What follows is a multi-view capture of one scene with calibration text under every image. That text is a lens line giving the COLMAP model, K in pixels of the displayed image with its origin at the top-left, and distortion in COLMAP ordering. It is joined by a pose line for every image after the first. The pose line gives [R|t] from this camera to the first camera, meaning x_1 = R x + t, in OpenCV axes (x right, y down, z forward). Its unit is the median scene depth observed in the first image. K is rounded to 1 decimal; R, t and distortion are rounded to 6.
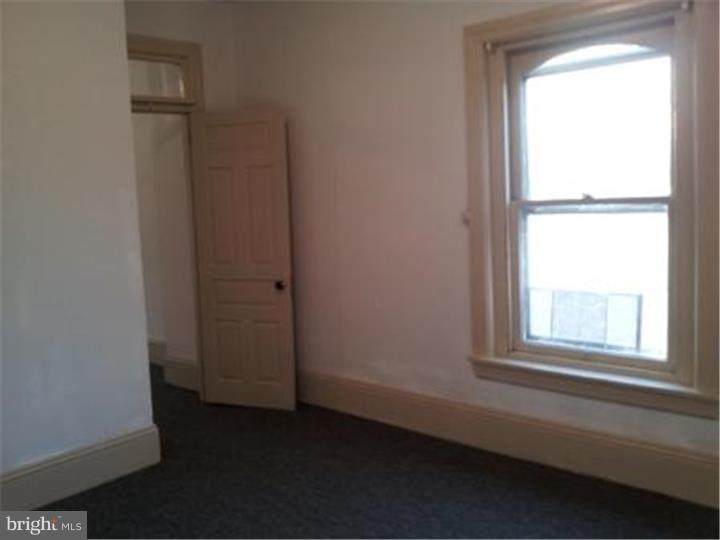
lens RADIAL K [[655.9, 0, 356.6], [0, 655.9, 263.7], [0, 0, 1]] dist [0.013411, -0.008690]
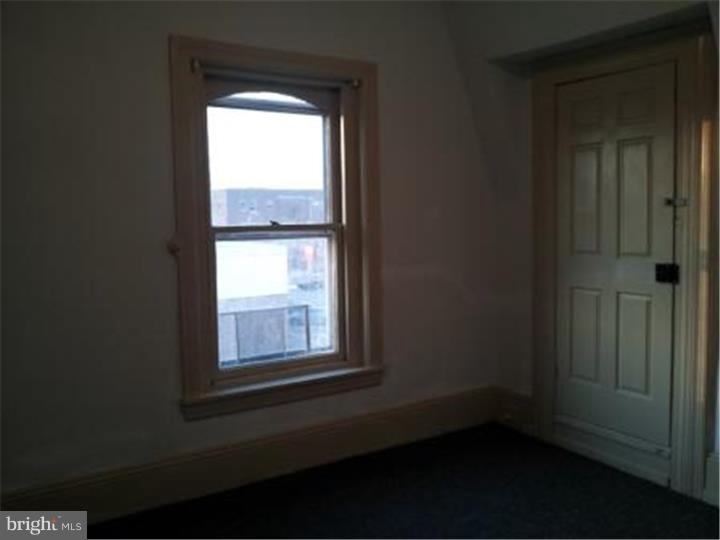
lens RADIAL K [[655.9, 0, 356.6], [0, 655.9, 263.7], [0, 0, 1]] dist [0.013411, -0.008690]
pose [[0.249498, -0.041932, 0.967467, -0.683204], [0.100803, 0.994759, 0.017119, -0.038376], [-0.963115, 0.093253, 0.252417, 0.575313]]
